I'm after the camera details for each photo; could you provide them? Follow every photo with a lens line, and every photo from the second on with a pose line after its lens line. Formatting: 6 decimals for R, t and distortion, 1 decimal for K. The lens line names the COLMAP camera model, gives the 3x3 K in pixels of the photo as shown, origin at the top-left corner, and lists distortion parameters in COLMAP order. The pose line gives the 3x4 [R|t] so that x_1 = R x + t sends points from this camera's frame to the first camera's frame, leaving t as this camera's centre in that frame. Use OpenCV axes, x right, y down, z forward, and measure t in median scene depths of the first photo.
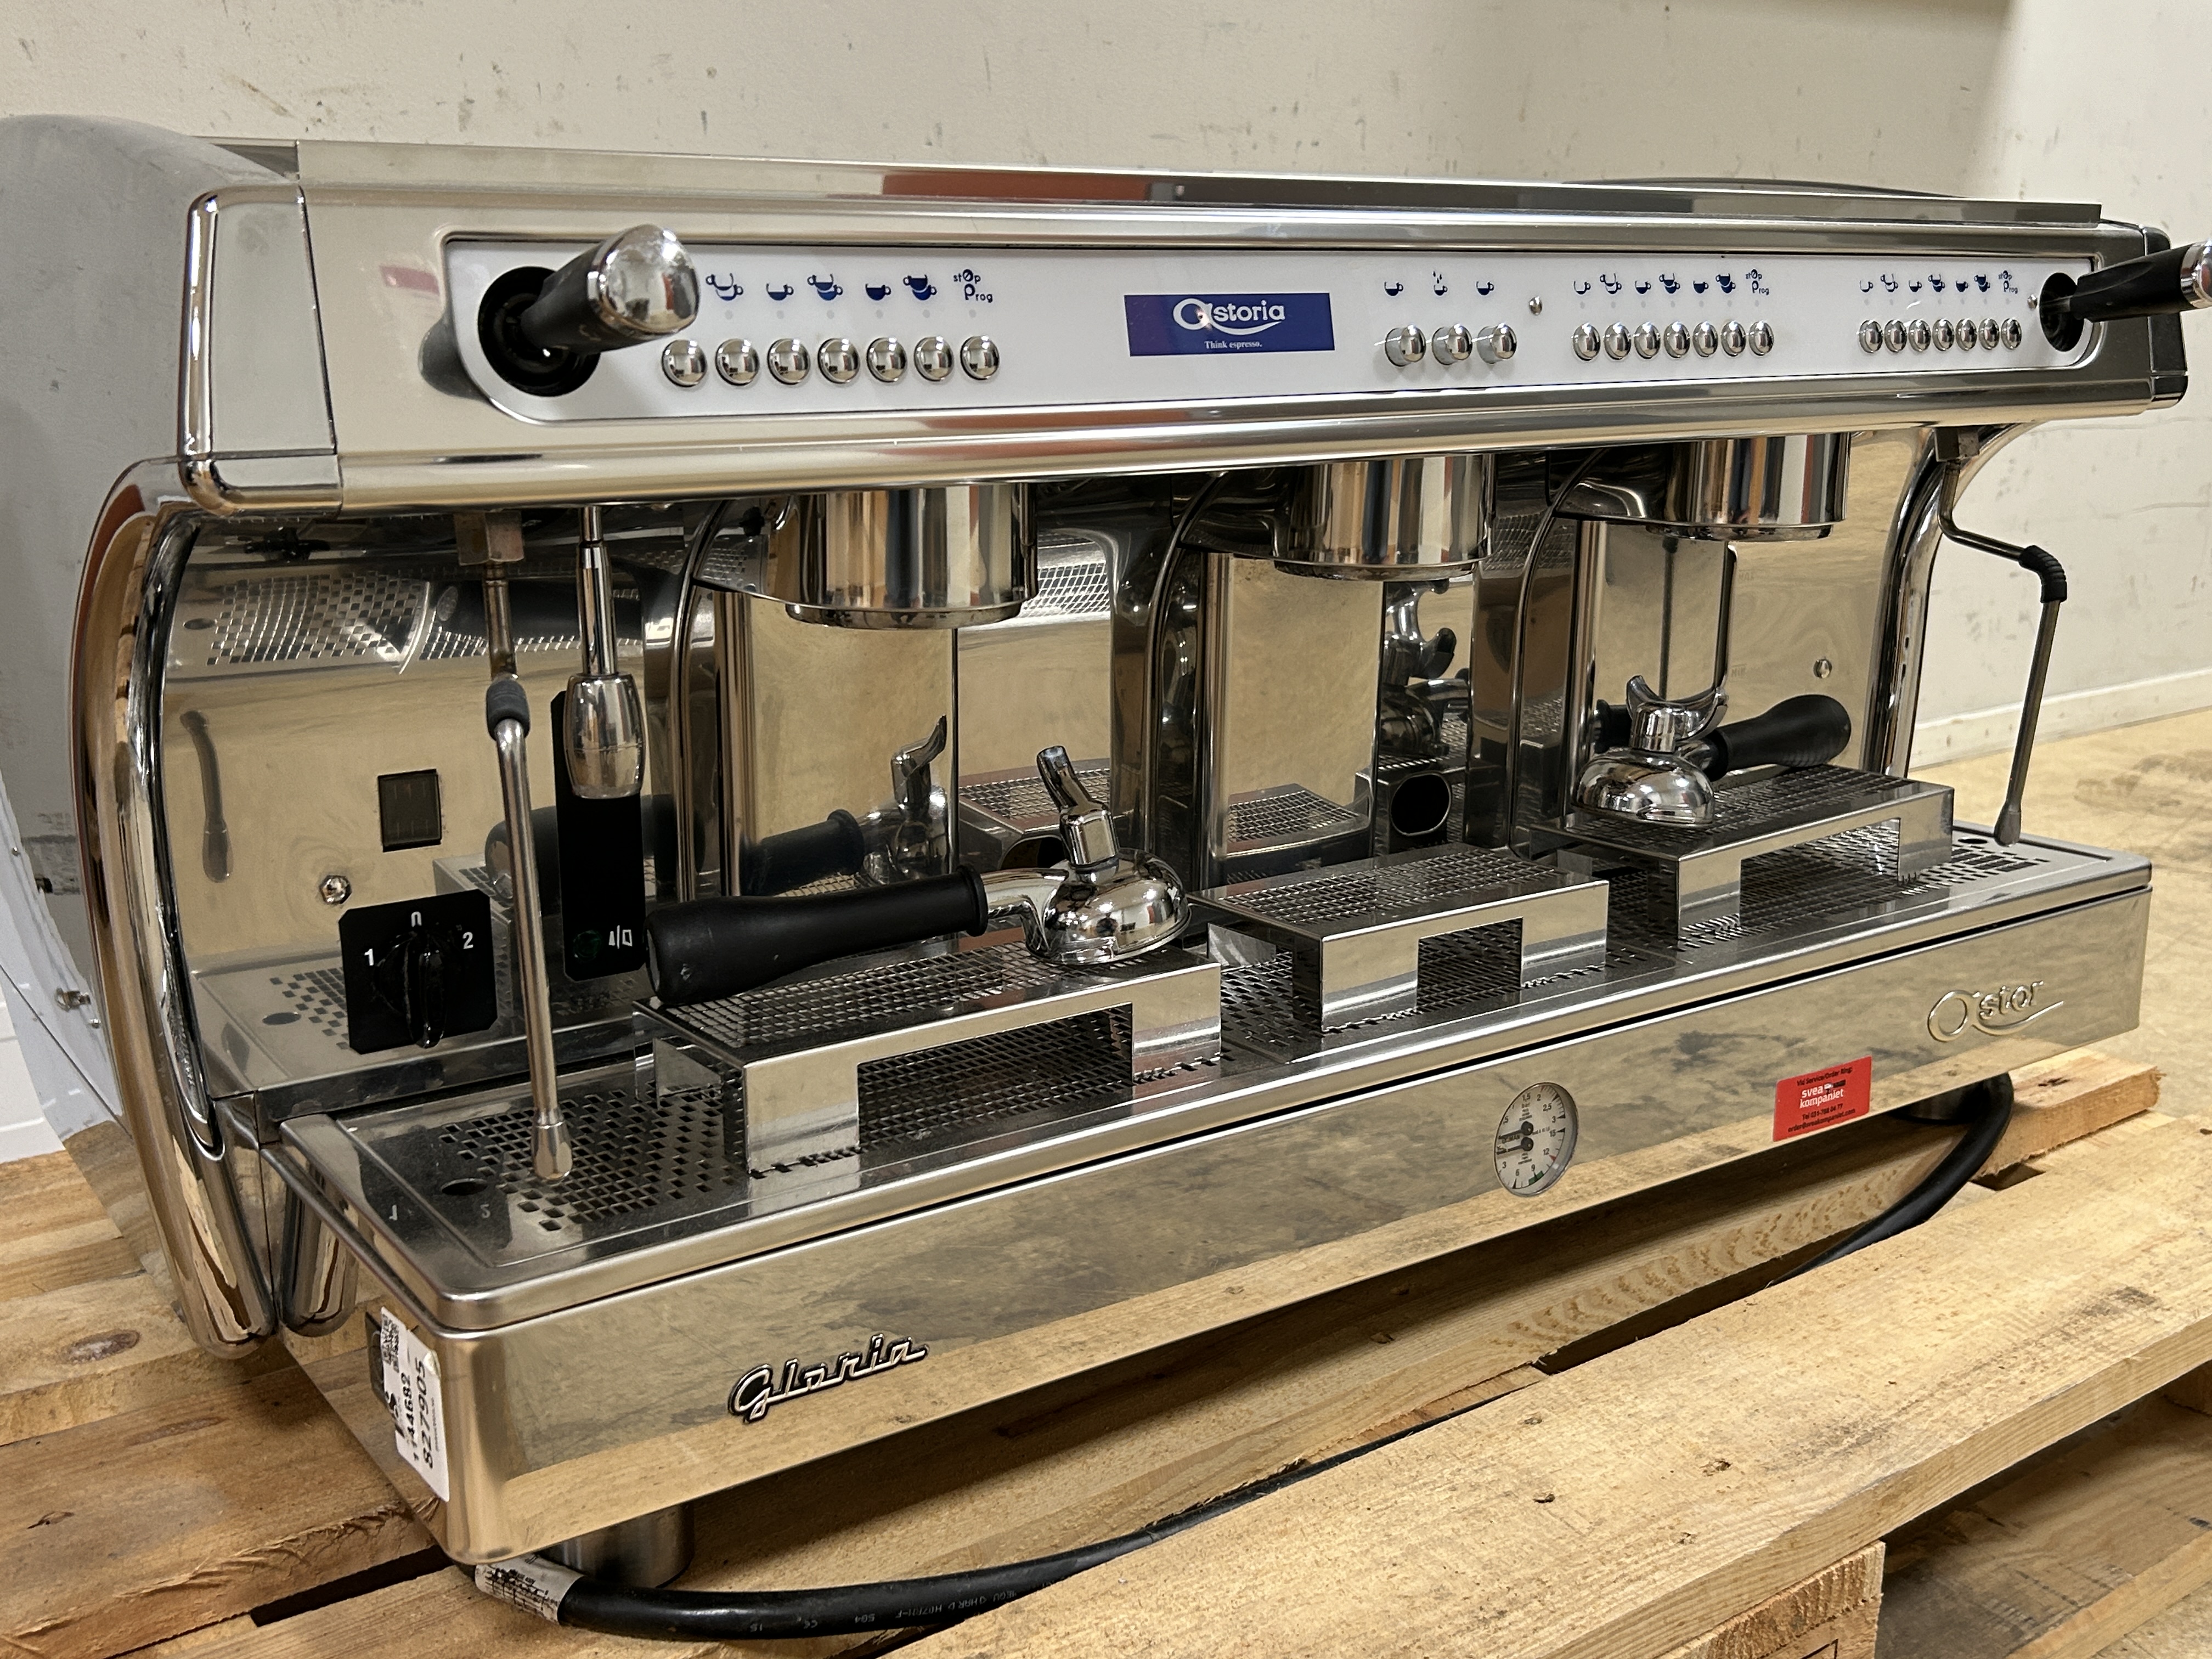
lens RADIAL K [[2258.9, 0, 1140.6], [0, 2258.9, 825.1], [0, 0, 1]] dist [0.051803, -0.093702]
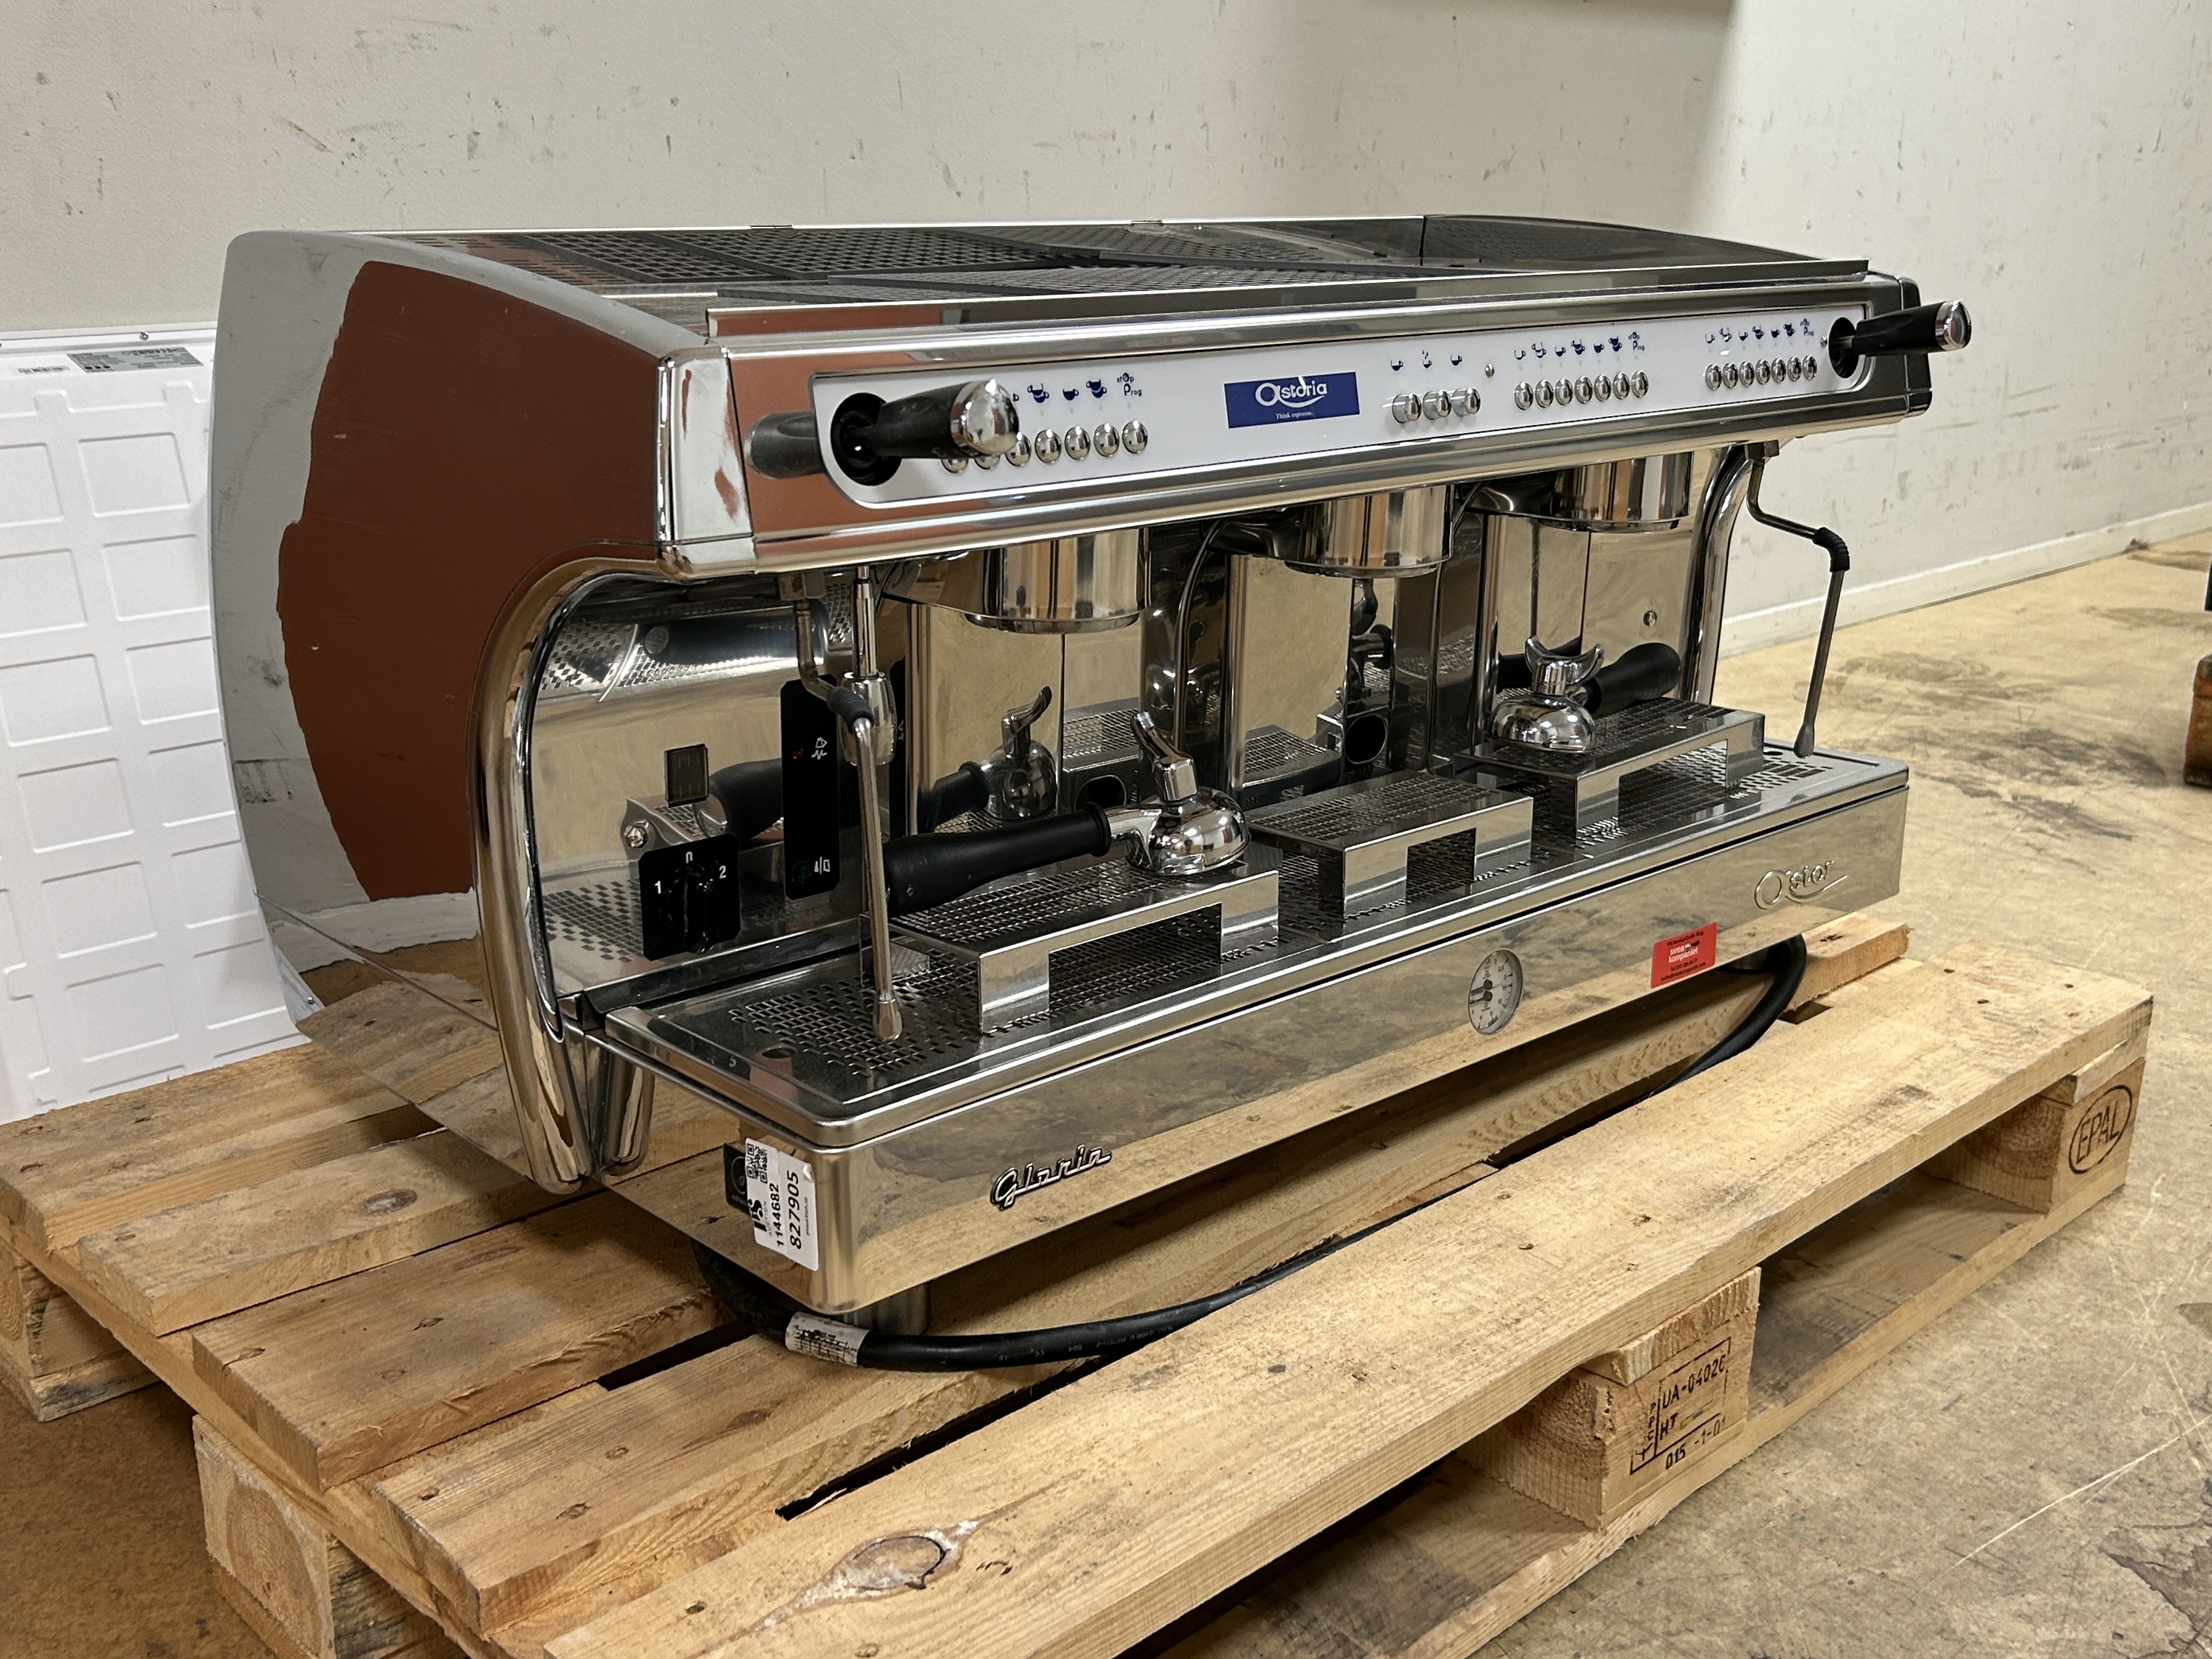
lens RADIAL K [[2239.2, 0, 1113.7], [0, 2239.2, 821.2], [0, 0, 1]] dist [0.129346, -0.339902]
pose [[0.992231, -0.031503, 0.120351, -0.213192], [0.026205, 0.998627, 0.045354, -0.029988], [-0.121615, -0.041848, 0.991695, -0.301805]]
